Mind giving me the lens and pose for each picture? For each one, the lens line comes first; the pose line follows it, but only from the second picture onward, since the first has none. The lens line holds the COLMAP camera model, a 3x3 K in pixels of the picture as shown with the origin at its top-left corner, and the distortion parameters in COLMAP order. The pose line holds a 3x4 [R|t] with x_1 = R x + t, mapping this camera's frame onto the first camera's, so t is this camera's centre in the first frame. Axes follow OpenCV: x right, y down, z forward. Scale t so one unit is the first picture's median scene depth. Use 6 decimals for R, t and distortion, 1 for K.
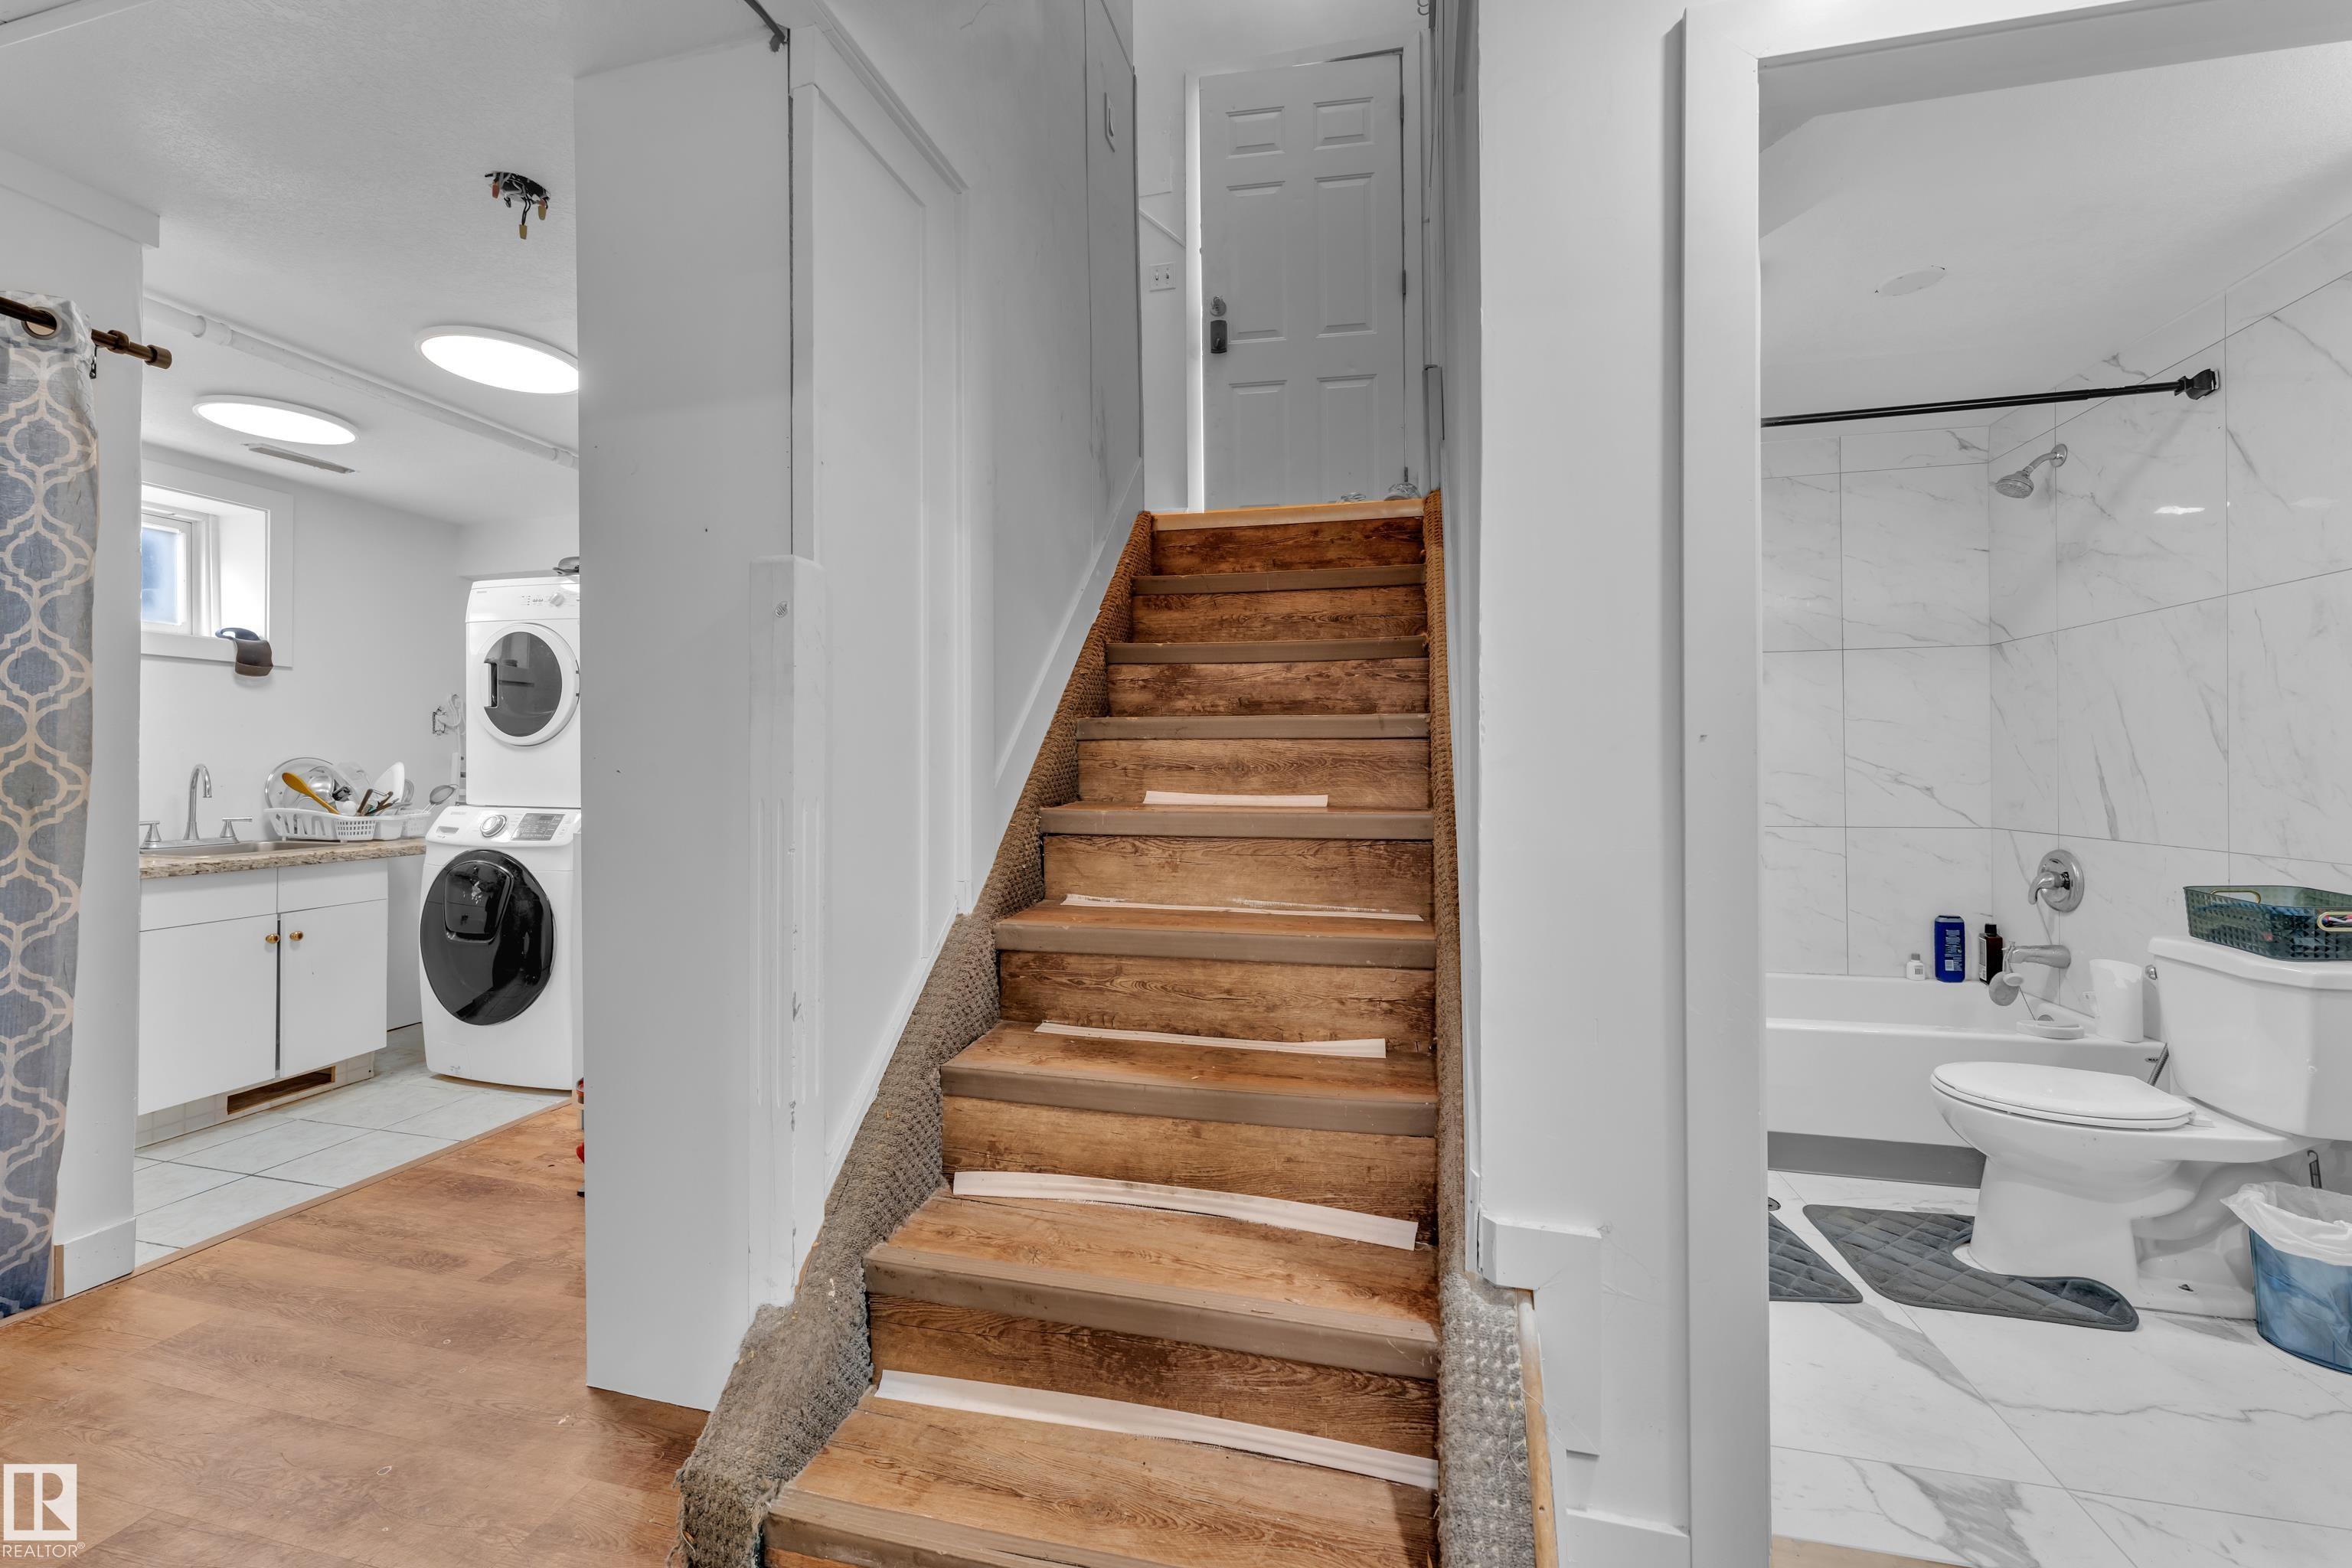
lens RADIAL K [[949.3, 0, 1184.2], [0, 949.3, 763.2], [0, 0, 1]] dist [0.000459, -0.000286]
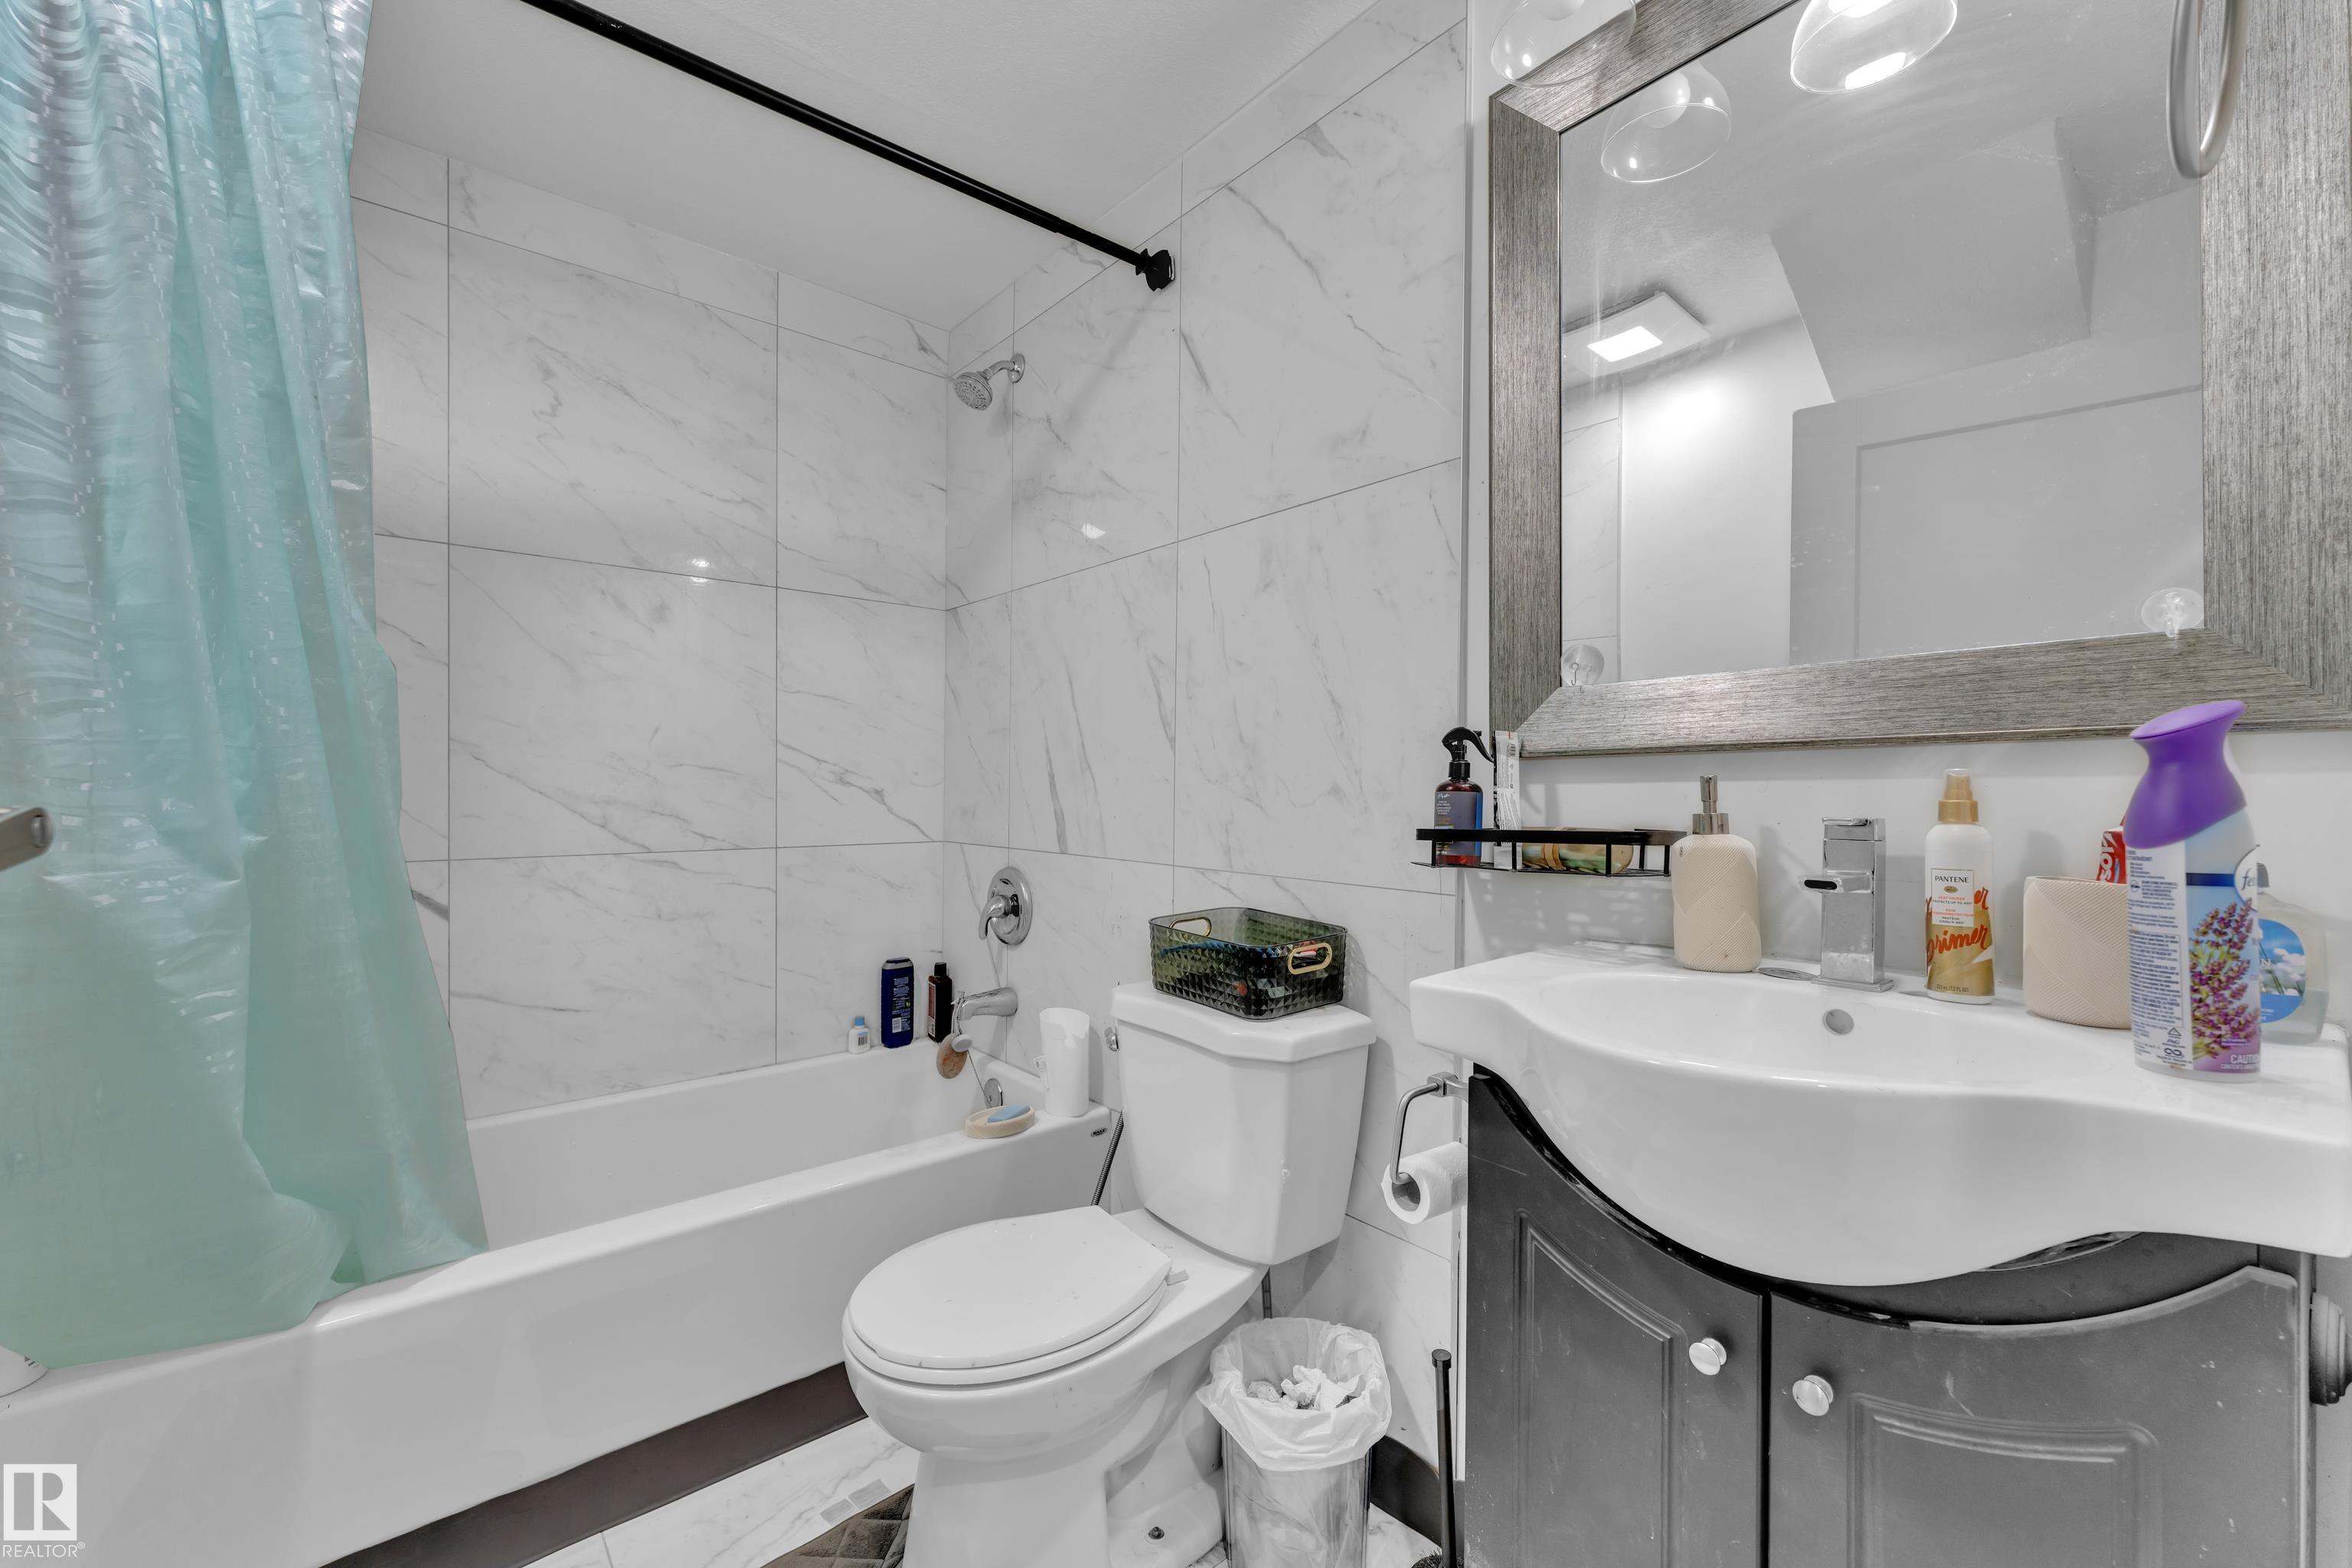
lens RADIAL K [[949.3, 0, 1161.7], [0, 949.3, 786.6], [0, 0, 1]] dist [0.000459, -0.000286]
pose [[0.602459, 0.009217, 0.798097, 0.367077], [-0.015380, 0.999882, 0.000063, 0.022128], [-0.798002, -0.012313, 0.602529, 0.423821]]
